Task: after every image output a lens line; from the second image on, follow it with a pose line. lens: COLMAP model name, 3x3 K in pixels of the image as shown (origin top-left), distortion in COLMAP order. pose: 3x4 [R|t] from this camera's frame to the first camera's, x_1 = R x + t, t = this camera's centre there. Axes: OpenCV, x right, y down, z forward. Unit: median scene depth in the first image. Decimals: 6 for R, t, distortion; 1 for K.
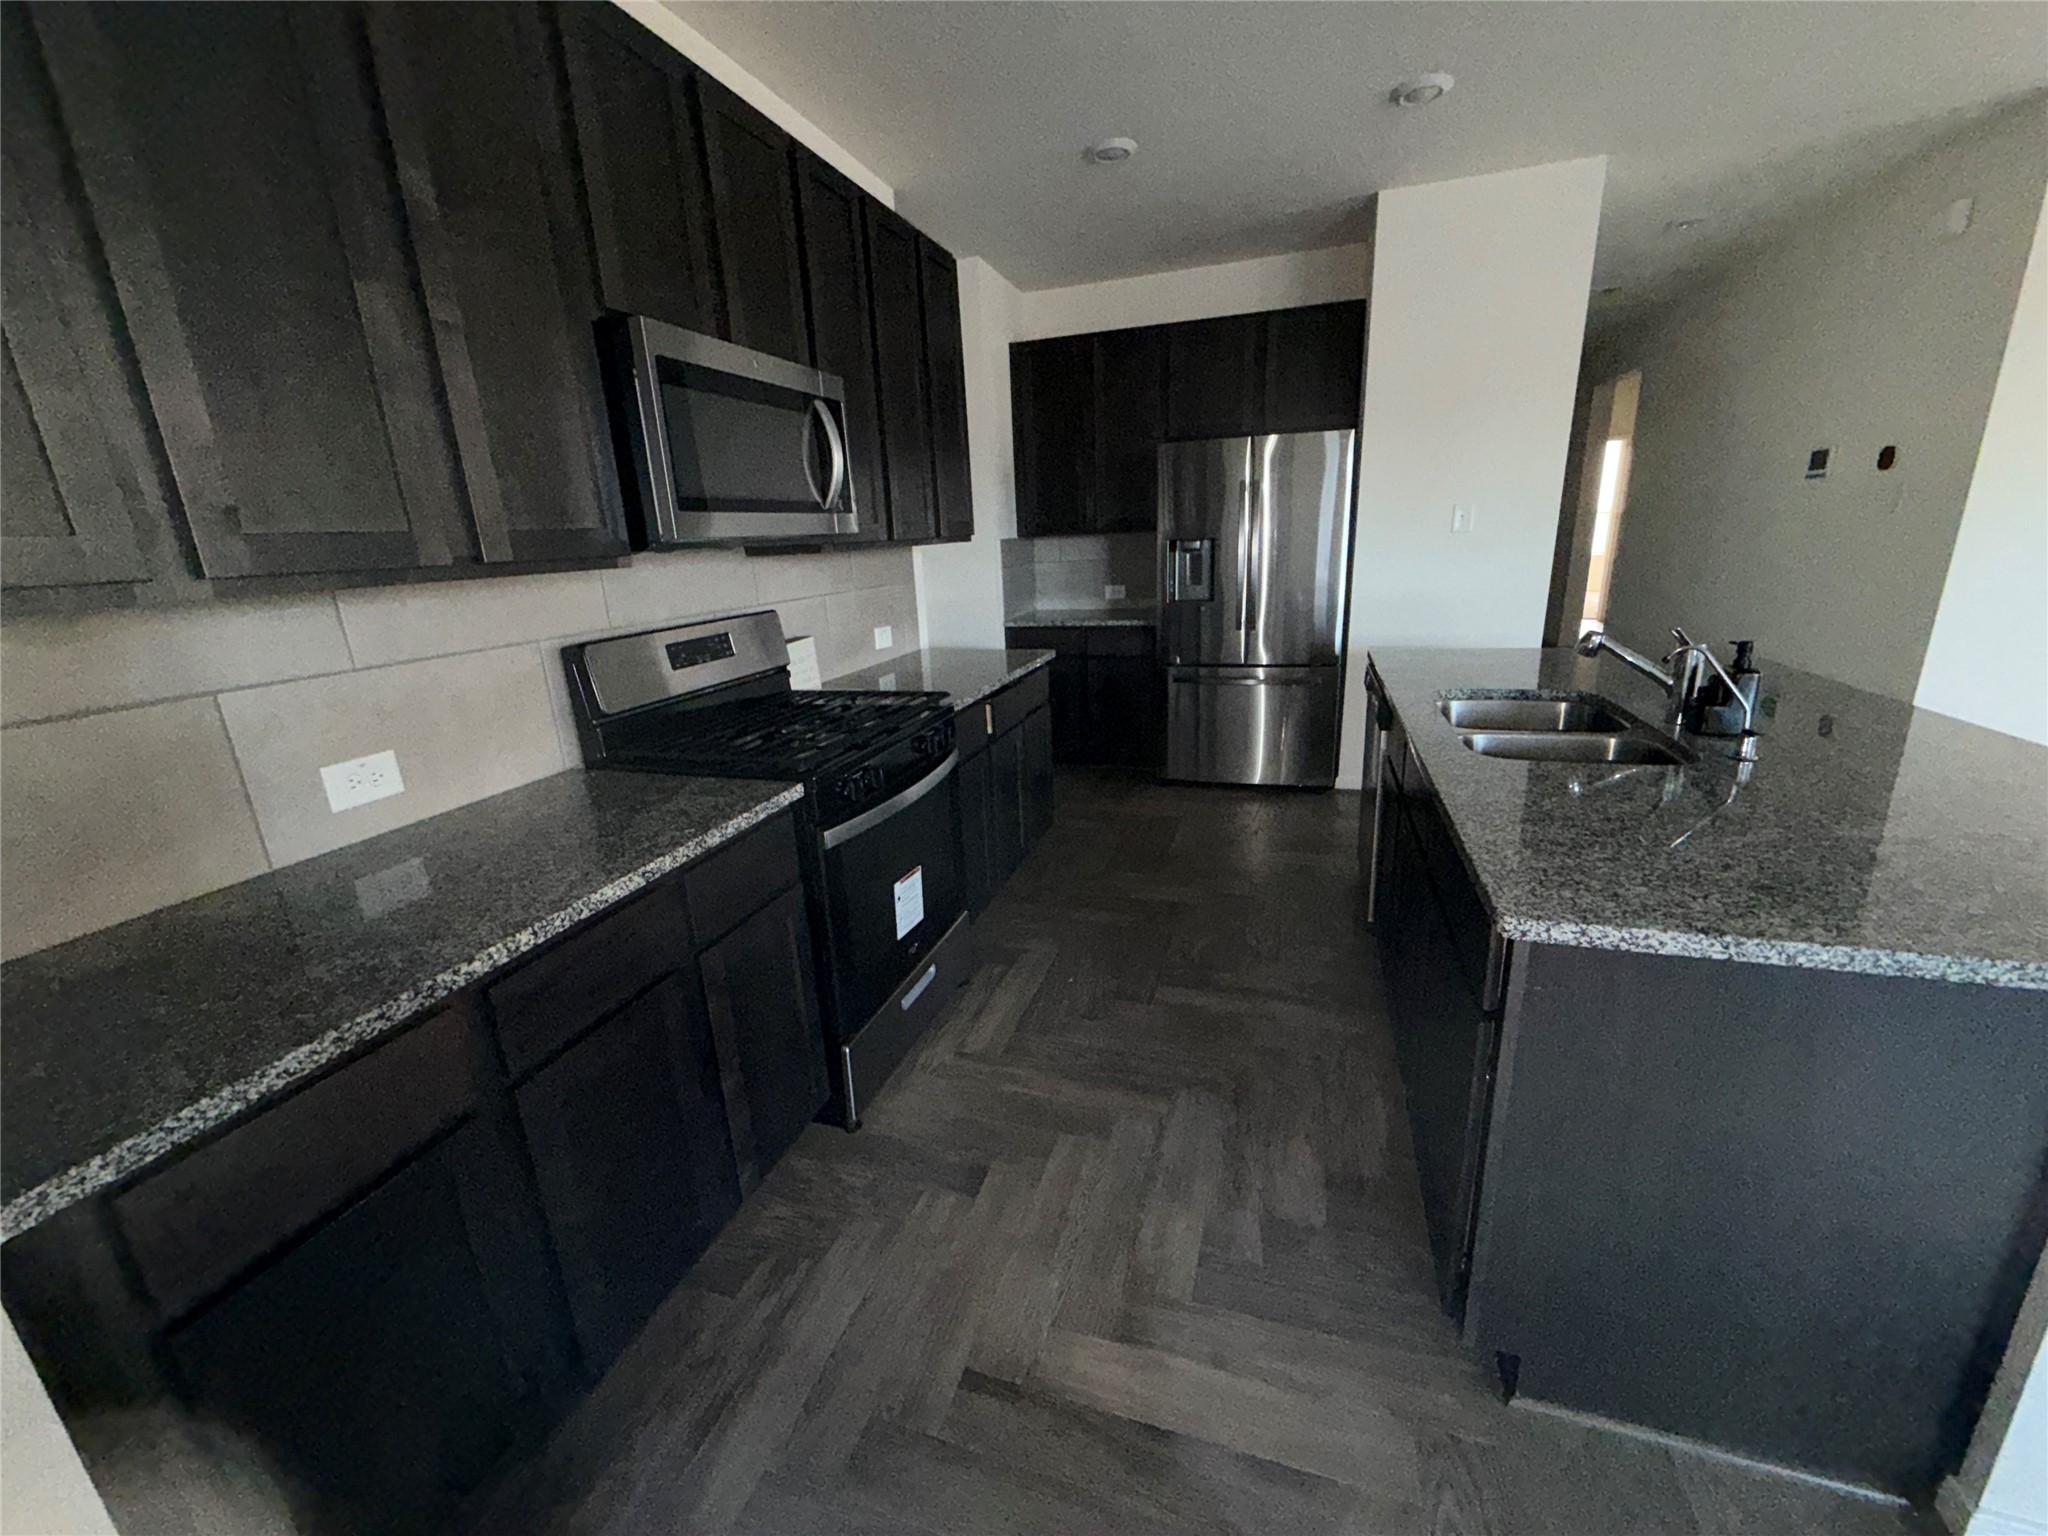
lens RADIAL K [[816.3, 0, 1015.8], [0, 816.3, 769.9], [0, 0, 1]] dist [-0.001068, -0.000093]
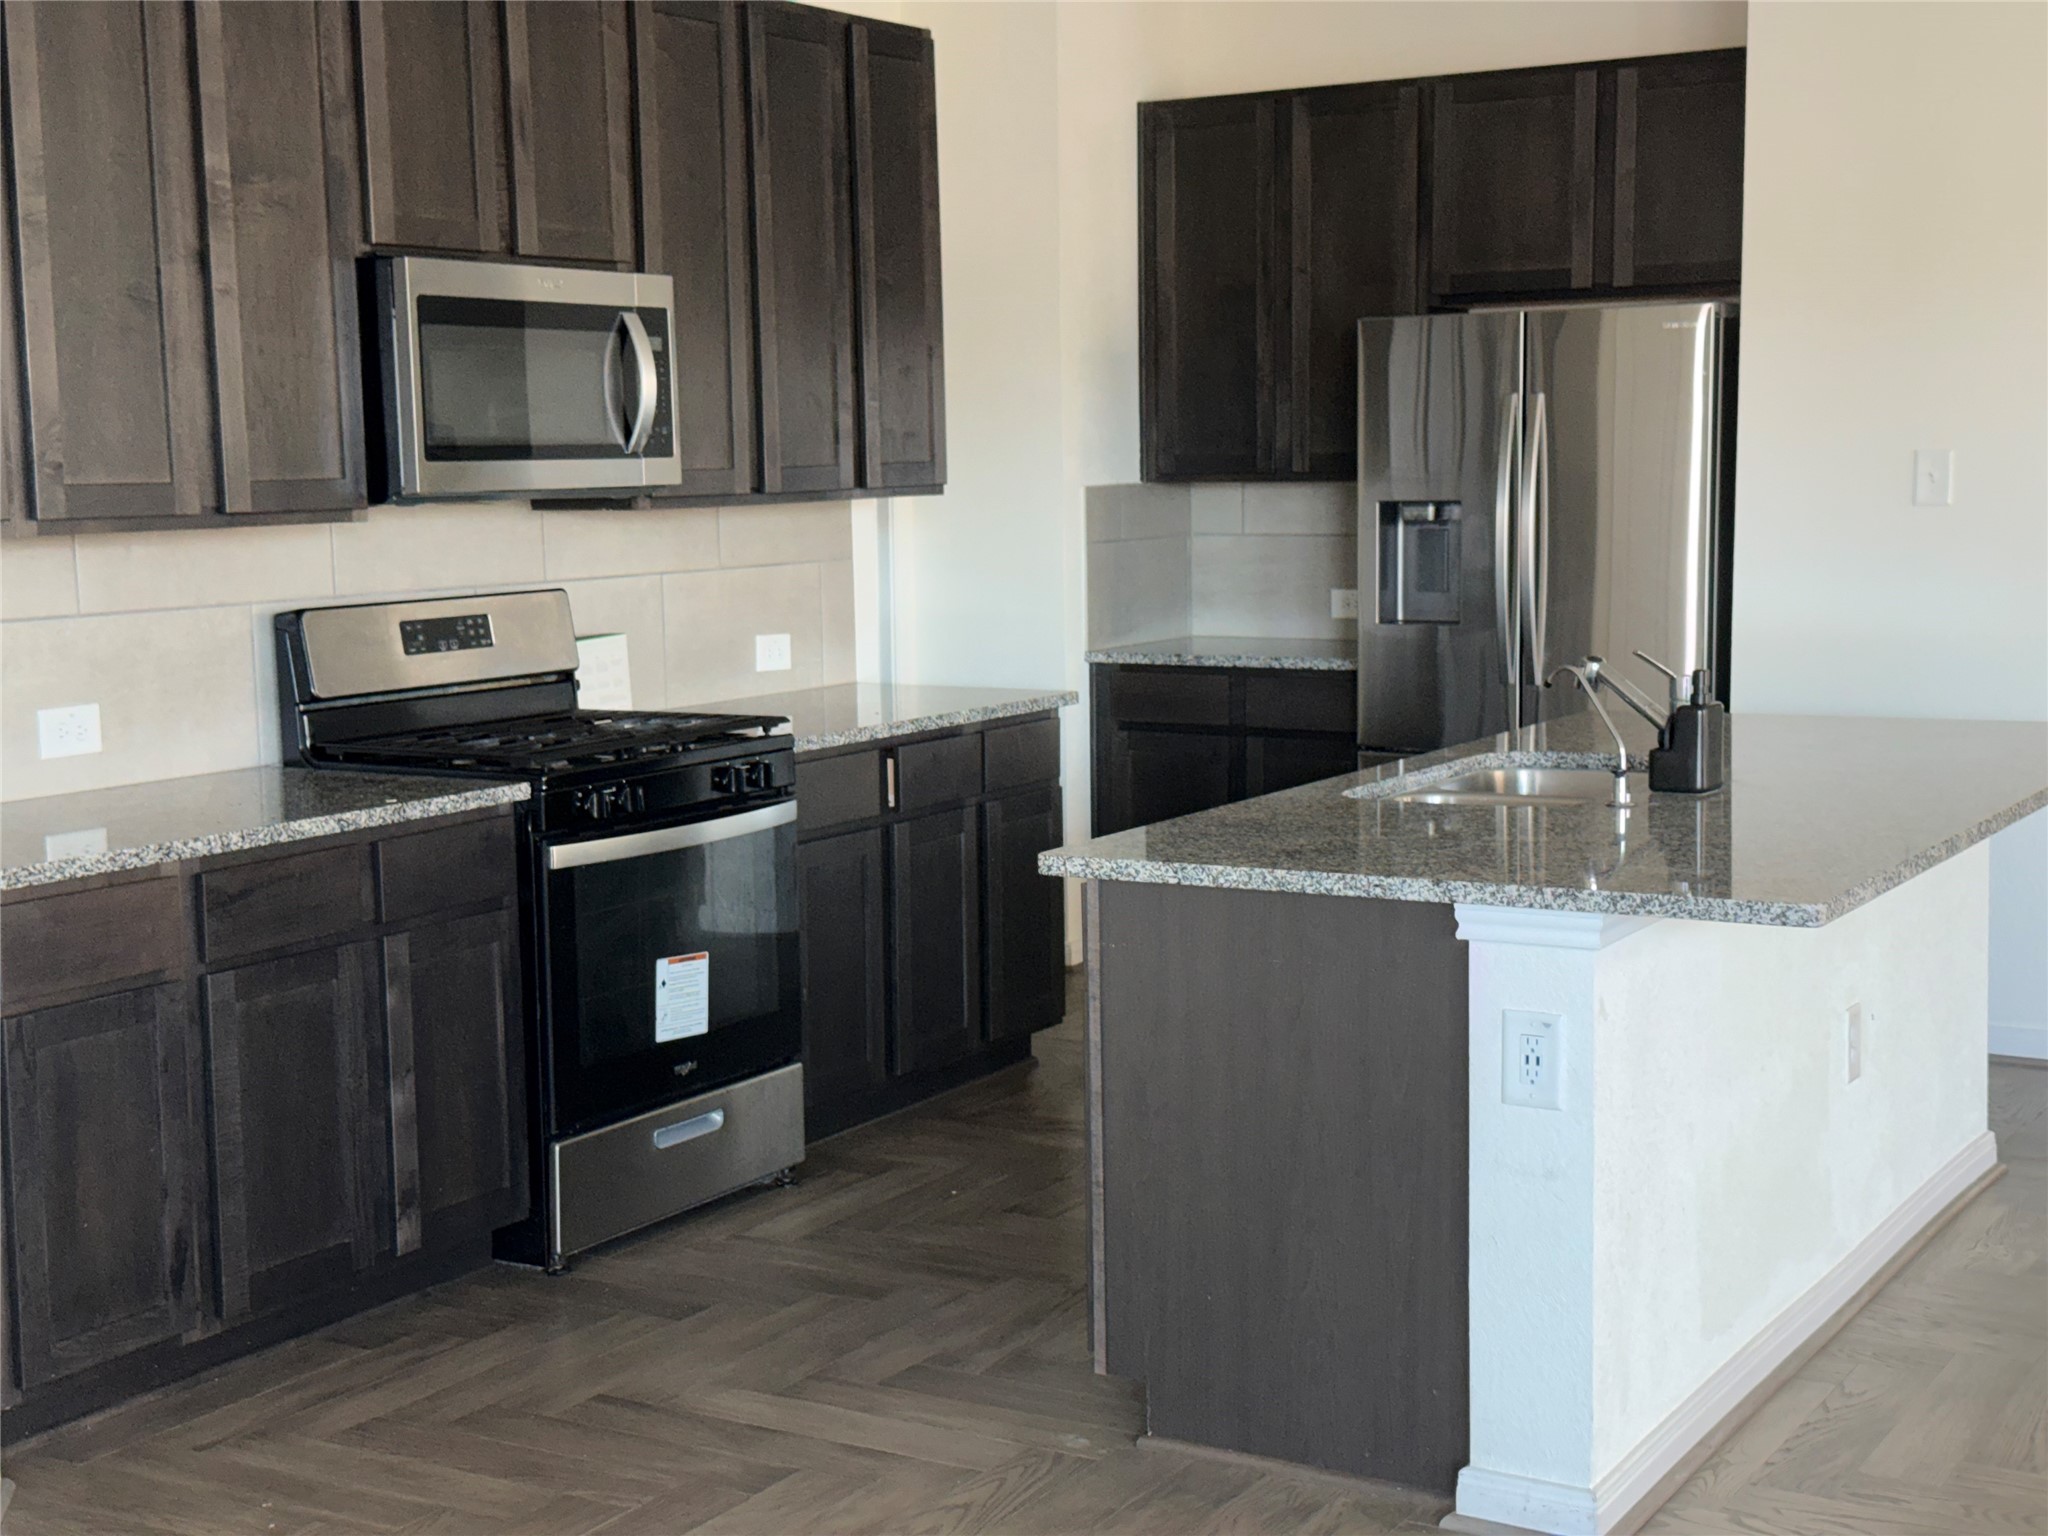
lens RADIAL K [[2867.7, 0, 1020.0], [0, 2867.7, 798.1], [0, 0, 1]] dist [0.206618, -0.504624]
pose [[0.975635, 0.057782, -0.211655, 0.755068], [-0.089046, 0.985955, -0.141295, 0.357568], [0.200518, 0.156700, 0.967077, -1.547149]]
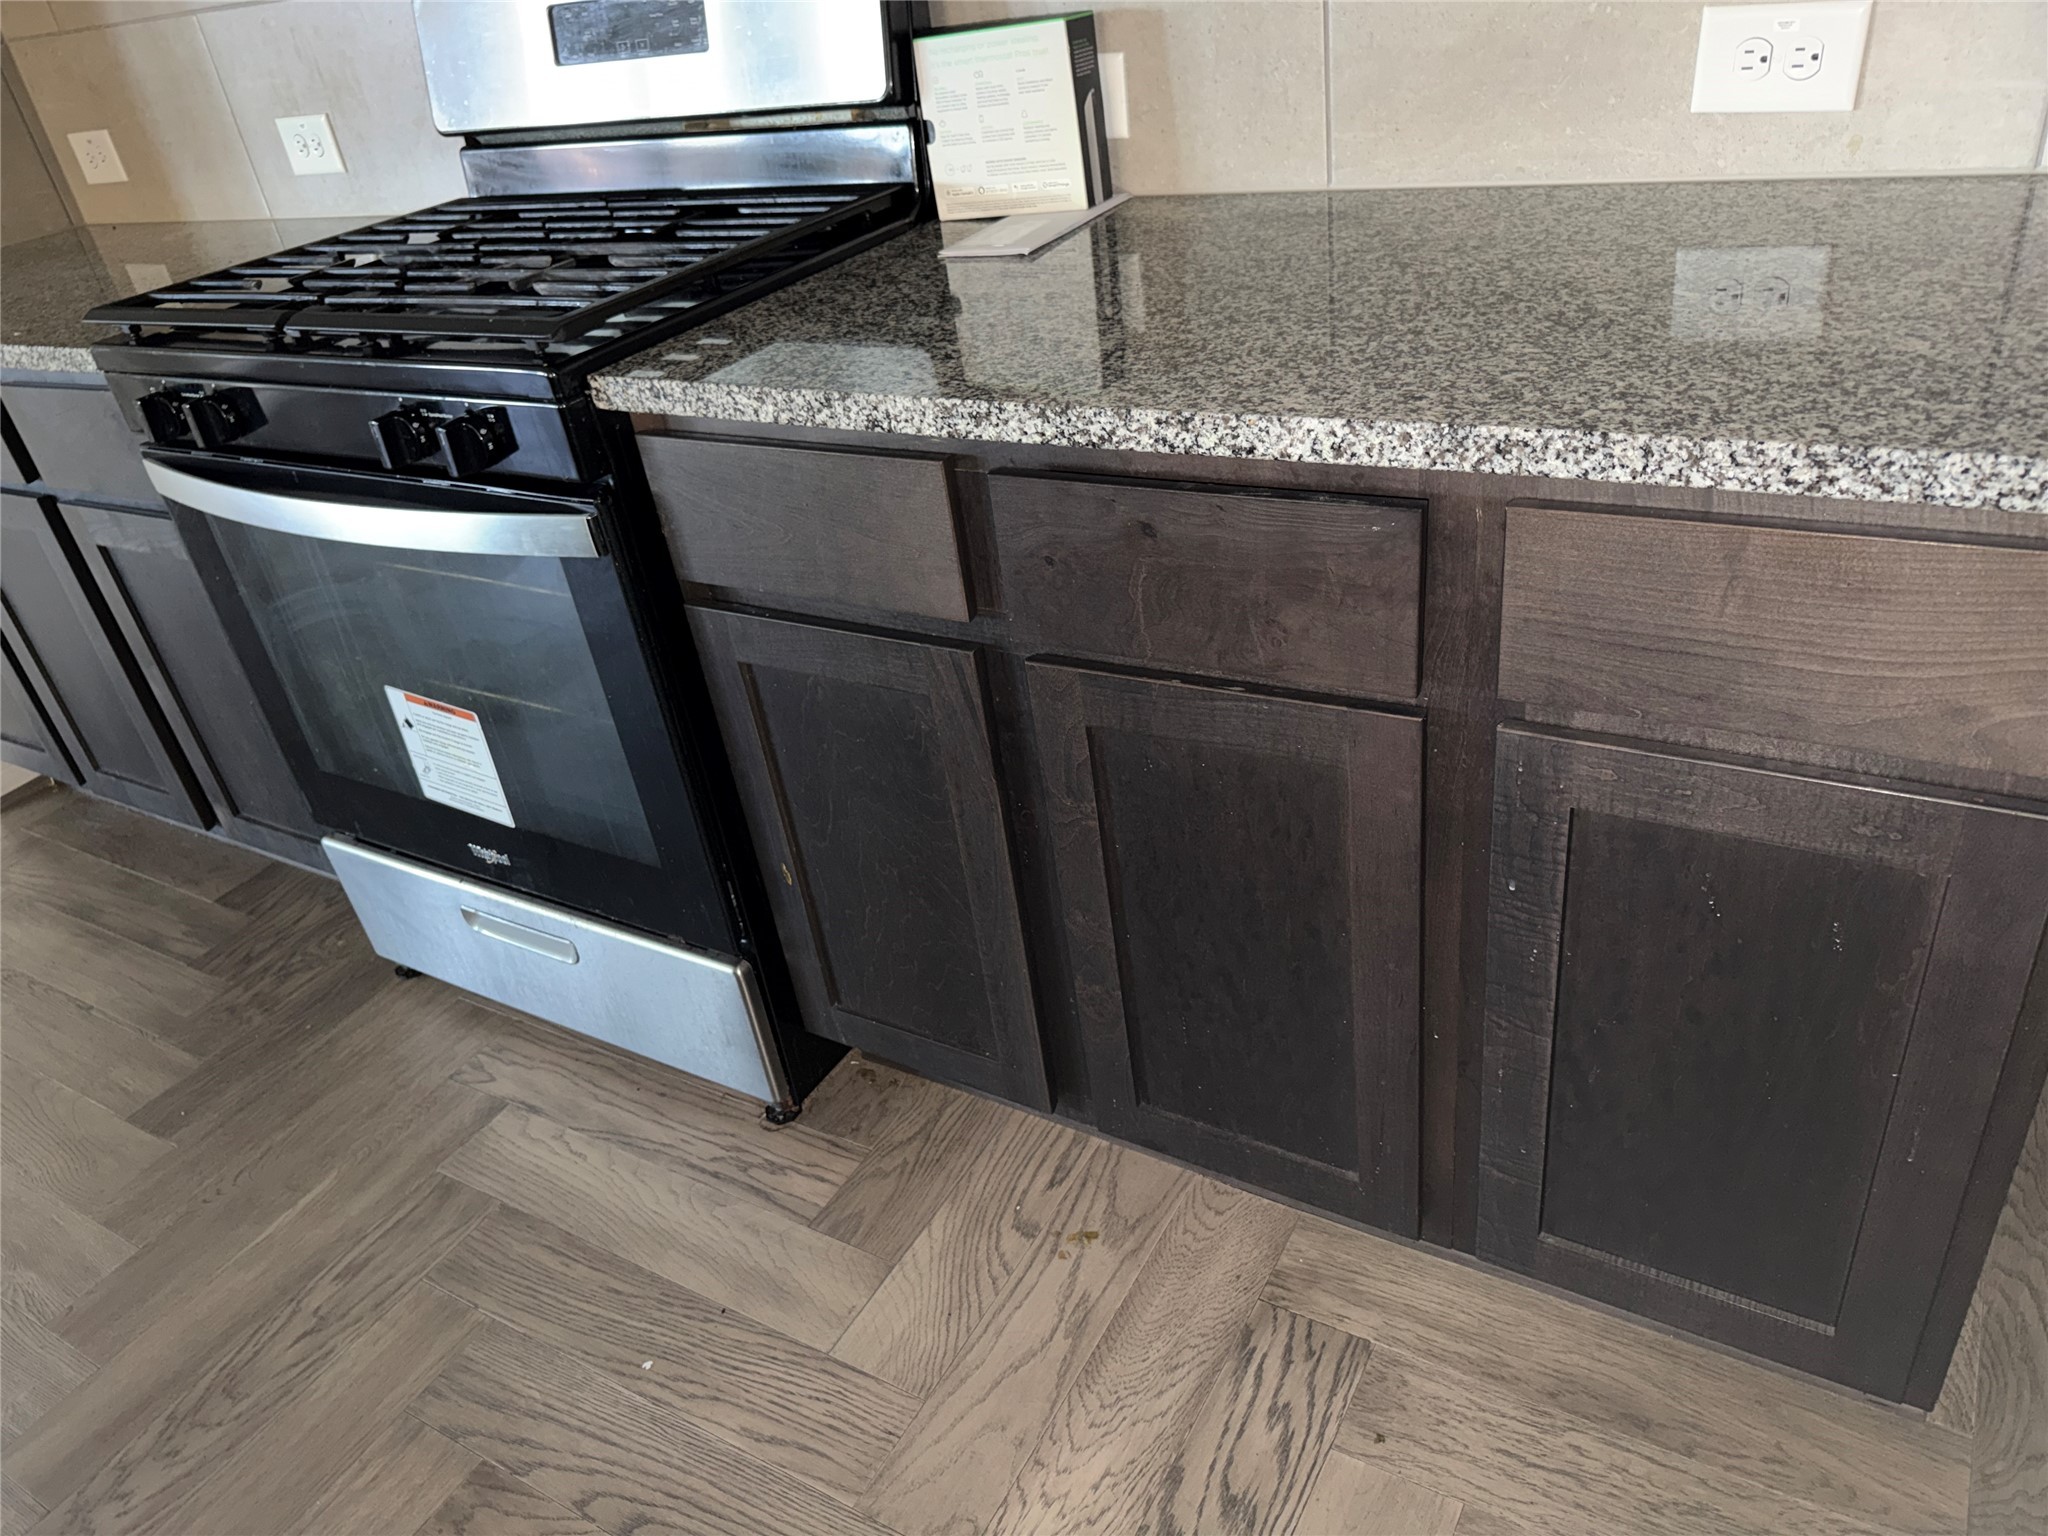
lens RADIAL K [[1430.3, 0, 1017.2], [0, 1430.3, 778.4], [0, 0, 1]] dist [0.079566, -0.117239]
pose [[-0.212233, 0.579784, -0.786643, 0.457247], [-0.132427, 0.780492, 0.610979, -0.372719], [0.968205, 0.233842, -0.088867, 1.529280]]
